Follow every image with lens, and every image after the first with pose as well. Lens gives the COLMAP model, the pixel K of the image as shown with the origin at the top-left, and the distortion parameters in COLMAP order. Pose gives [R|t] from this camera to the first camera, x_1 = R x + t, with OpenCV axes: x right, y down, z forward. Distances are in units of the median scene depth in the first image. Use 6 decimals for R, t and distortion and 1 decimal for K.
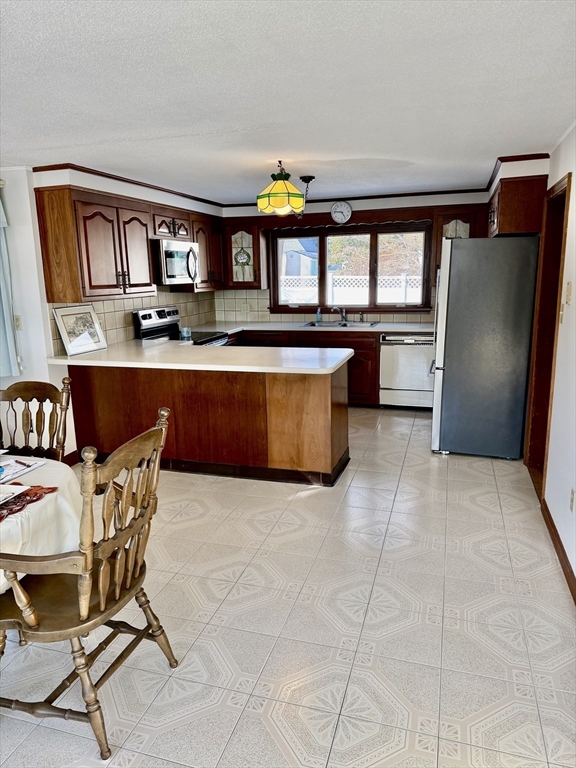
lens RADIAL K [[513.6, 0, 289.7], [0, 513.6, 388.0], [0, 0, 1]] dist [0.007188, -0.006346]
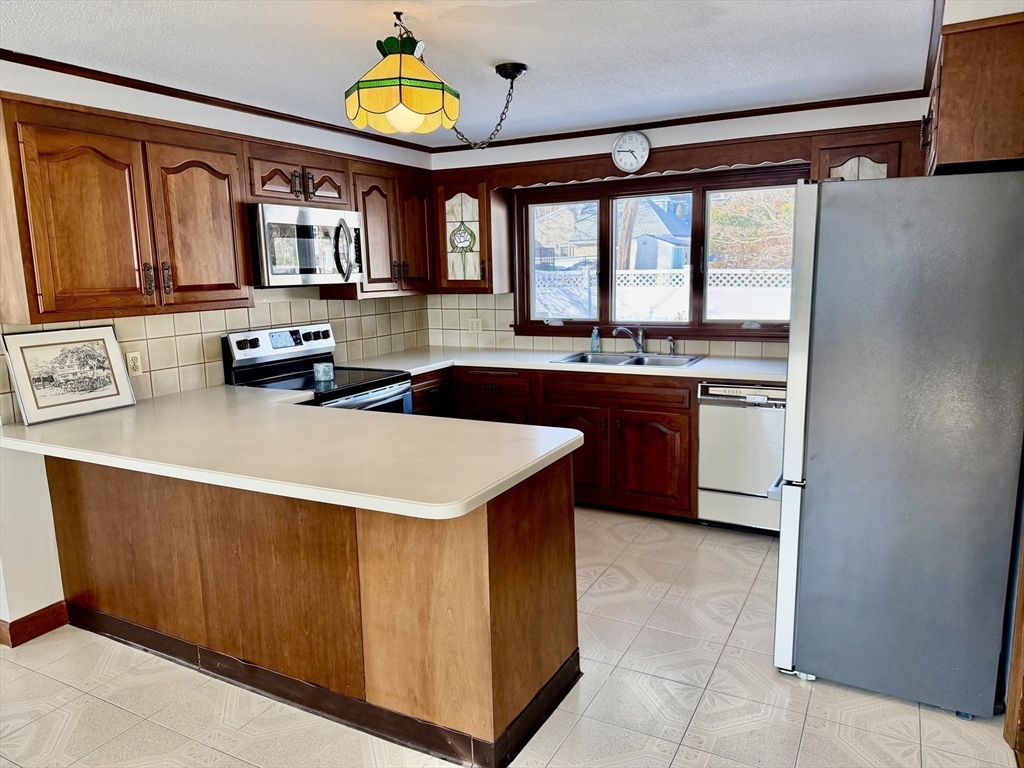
lens RADIAL K [[721.1, 0, 507.2], [0, 721.1, 381.2], [0, 0, 1]] dist [-0.002205, -0.008090]
pose [[0.982886, 0.025328, -0.182463, 0.125881], [-0.036661, 0.997584, -0.059006, -0.059594], [0.180528, 0.064686, 0.981440, 0.277463]]
